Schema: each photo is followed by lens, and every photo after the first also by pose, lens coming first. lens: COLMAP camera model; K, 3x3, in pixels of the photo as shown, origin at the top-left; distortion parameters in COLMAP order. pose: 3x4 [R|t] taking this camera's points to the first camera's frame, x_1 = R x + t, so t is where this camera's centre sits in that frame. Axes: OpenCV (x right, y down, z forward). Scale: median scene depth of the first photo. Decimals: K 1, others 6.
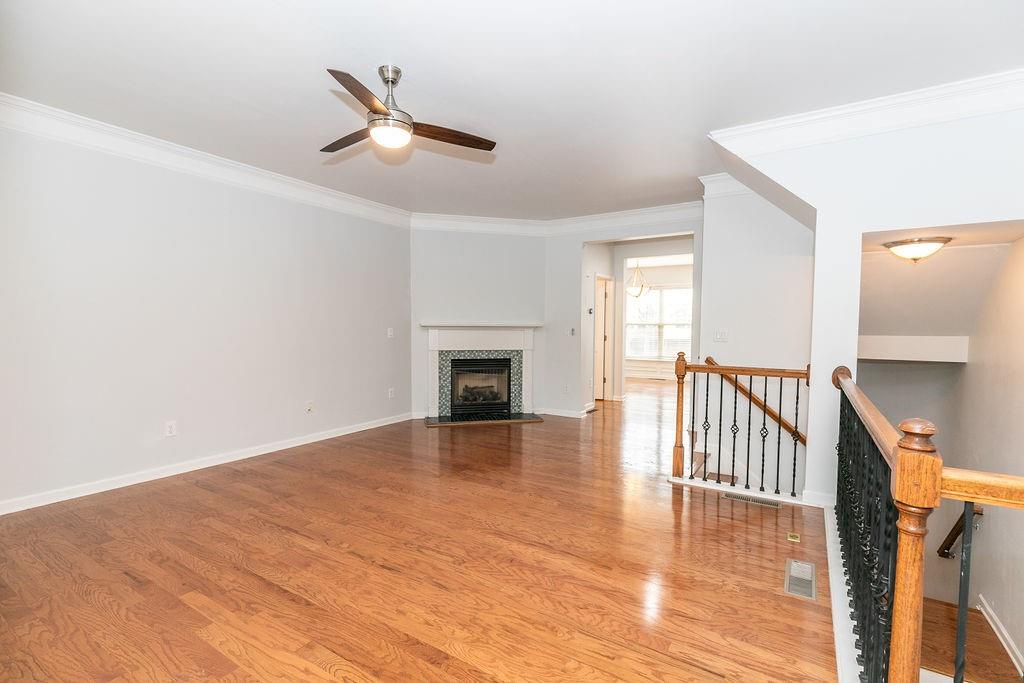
lens RADIAL K [[464.4, 0, 516.5], [0, 464.4, 341.5], [0, 0, 1]] dist [0.012167, -0.001077]
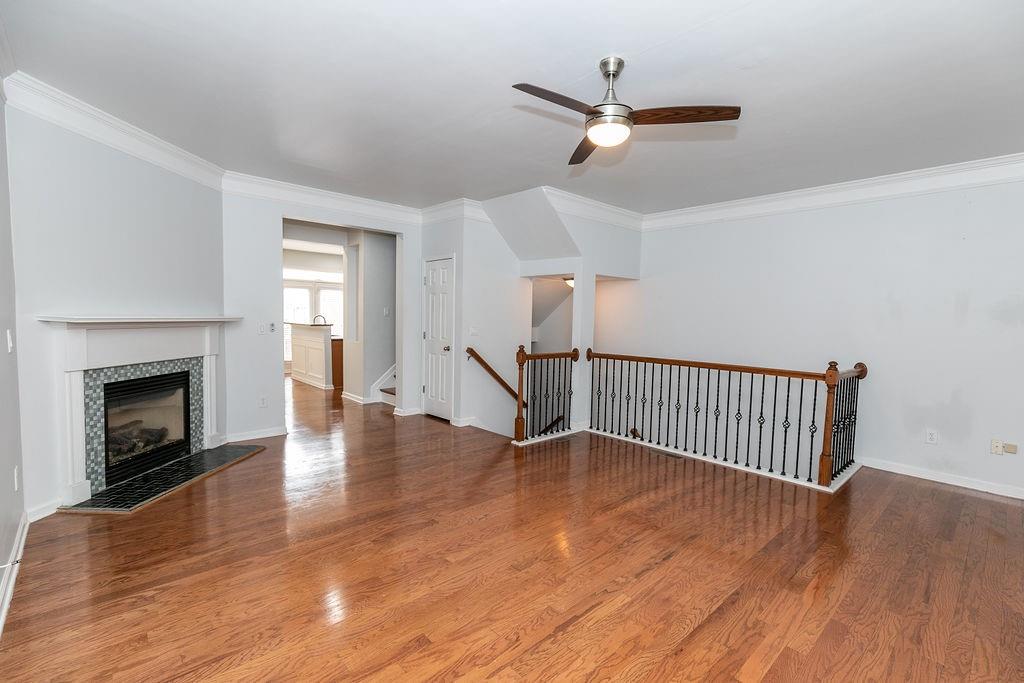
lens RADIAL K [[464.4, 0, 516.9], [0, 464.4, 343.8], [0, 0, 1]] dist [0.012167, -0.001077]
pose [[0.257284, -0.057037, 0.964651, -0.532754], [0.012082, 0.998368, 0.055808, -0.031953], [-0.966260, -0.002703, 0.257553, 0.402872]]
